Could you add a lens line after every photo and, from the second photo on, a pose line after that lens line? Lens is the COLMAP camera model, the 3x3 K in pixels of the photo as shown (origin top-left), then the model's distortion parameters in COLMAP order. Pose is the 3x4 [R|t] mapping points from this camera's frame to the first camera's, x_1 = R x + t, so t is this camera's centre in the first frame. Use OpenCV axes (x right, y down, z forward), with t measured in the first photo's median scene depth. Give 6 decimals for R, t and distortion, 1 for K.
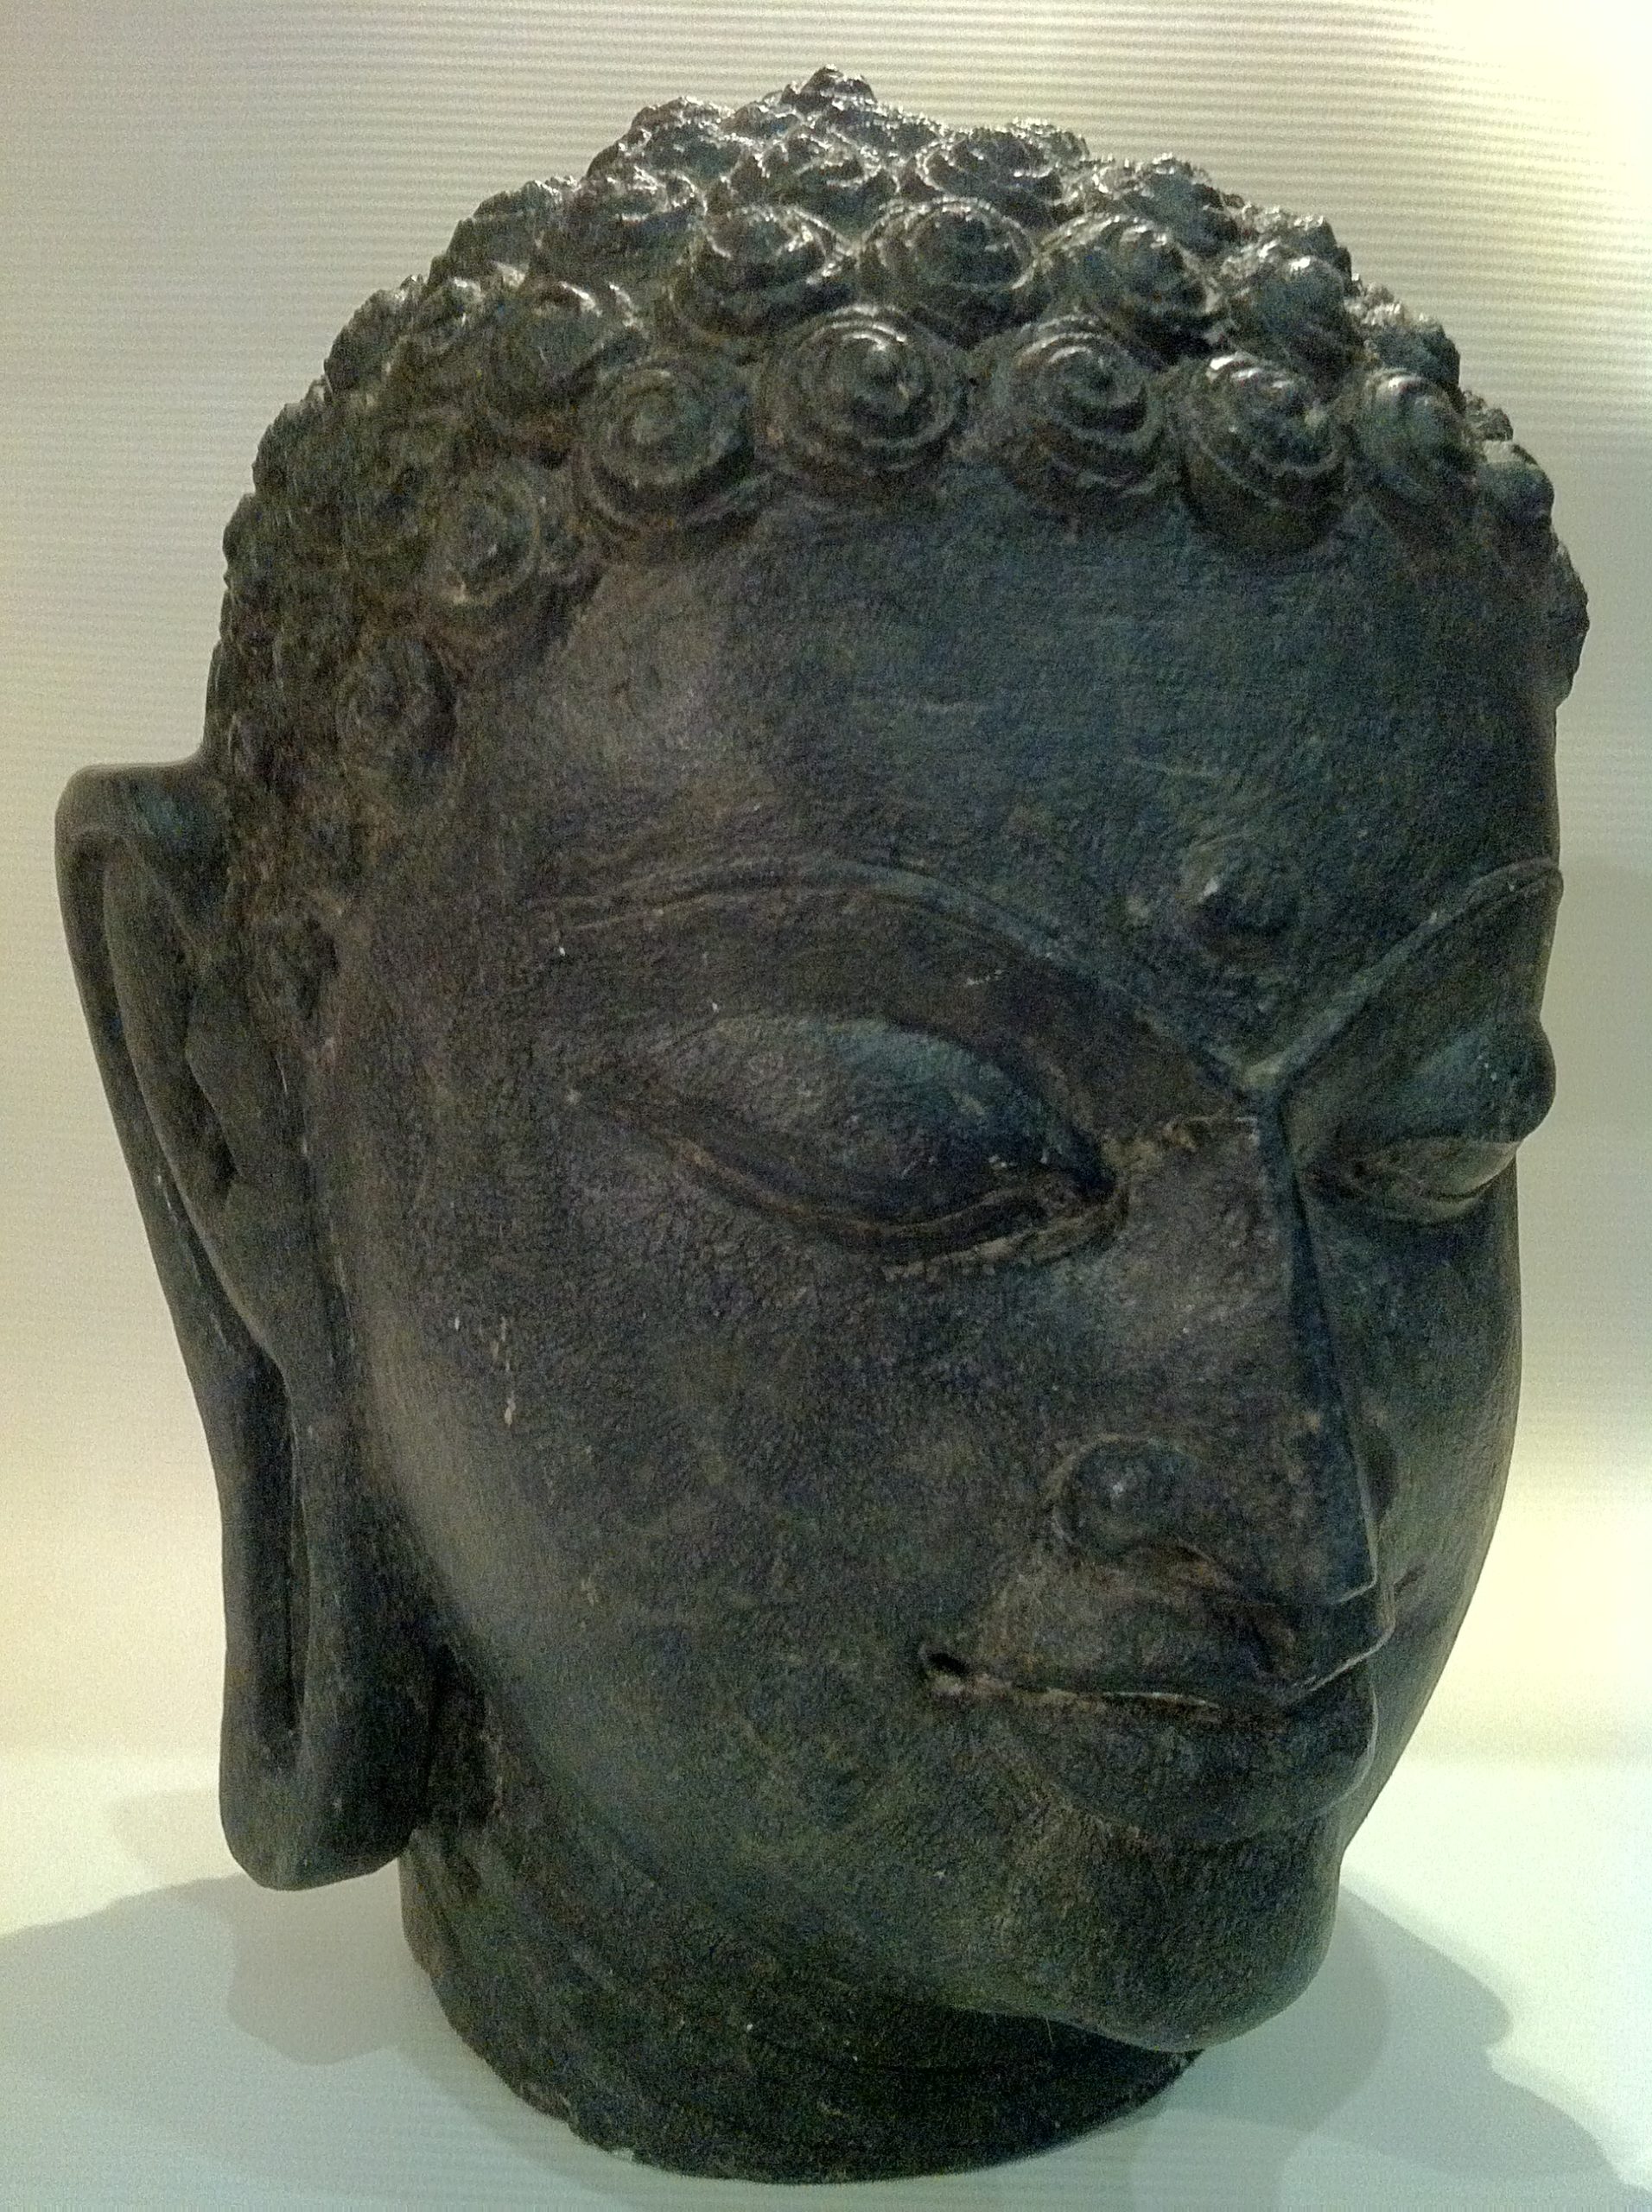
lens RADIAL K [[2075.7, 0, 829.9], [0, 2075.7, 1102.3], [0, 0, 1]] dist [0.035120, 0.000000]
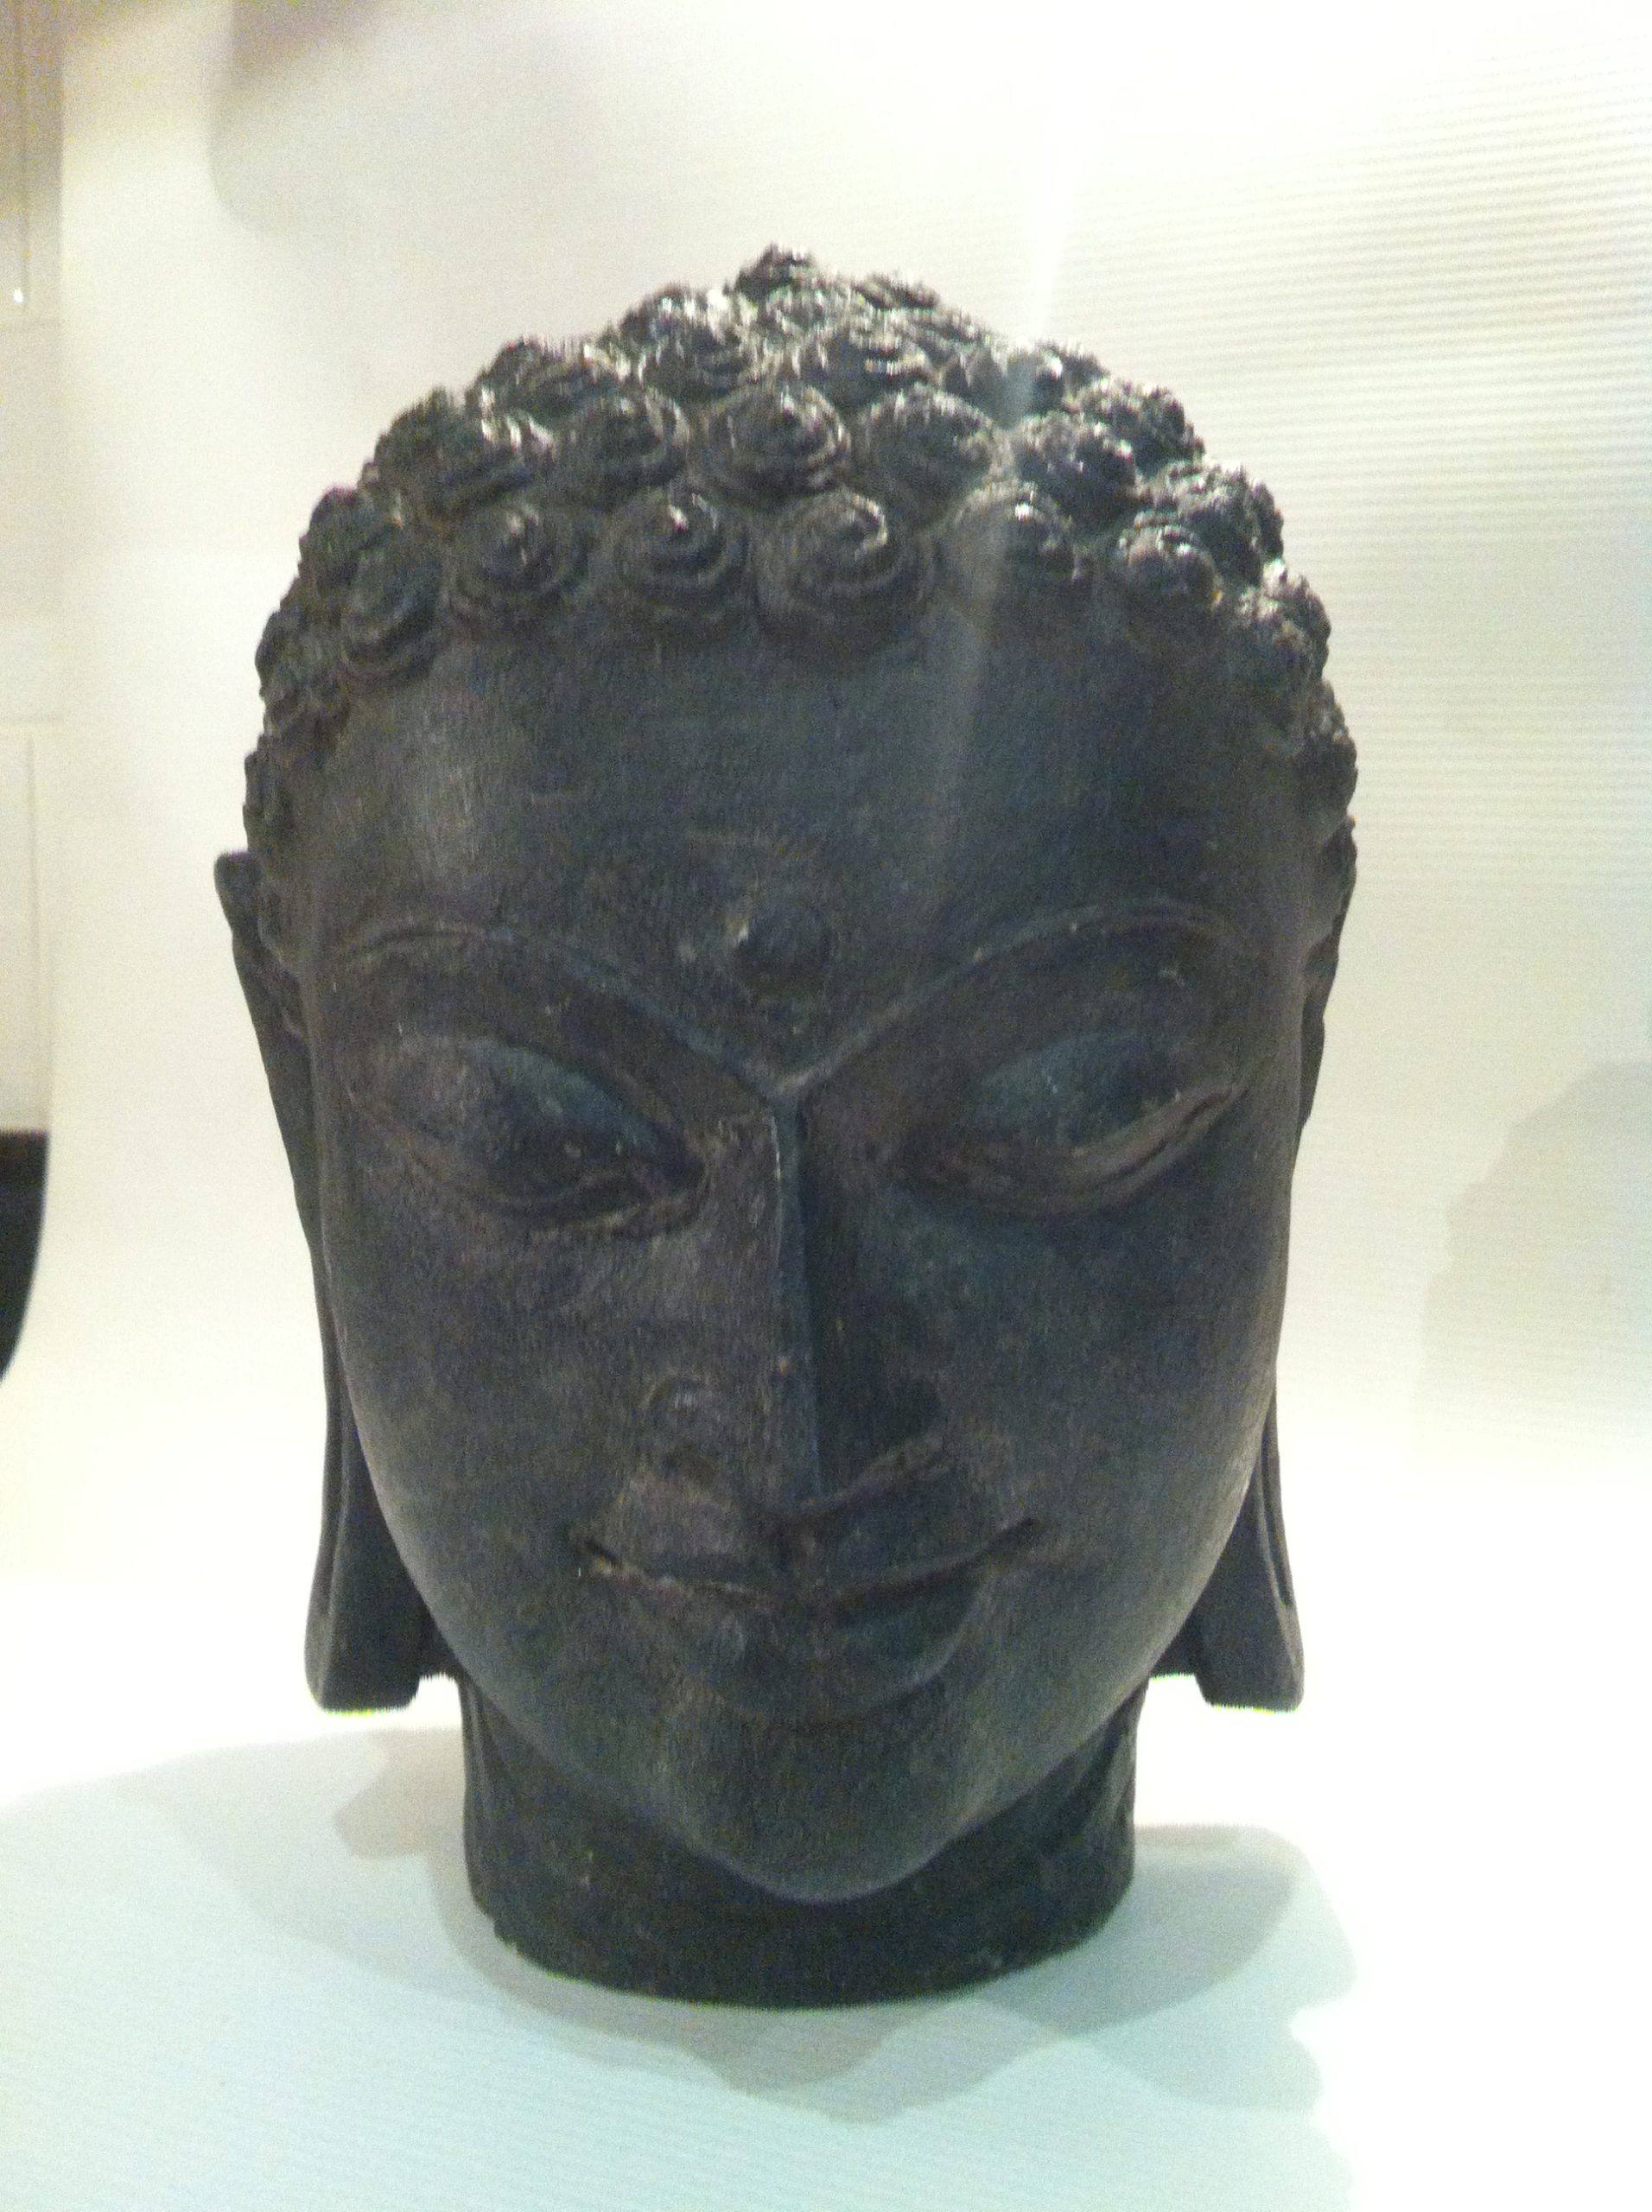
lens RADIAL K [[2075.7, 0, 816.8], [0, 2075.7, 1108.1], [0, 0, 1]] dist [0.035120, 0.000000]
pose [[0.930179, 0.014066, -0.366837, 0.669039], [-0.019799, 0.999734, -0.011871, 0.014798], [0.366573, 0.018305, 0.930209, -0.135105]]
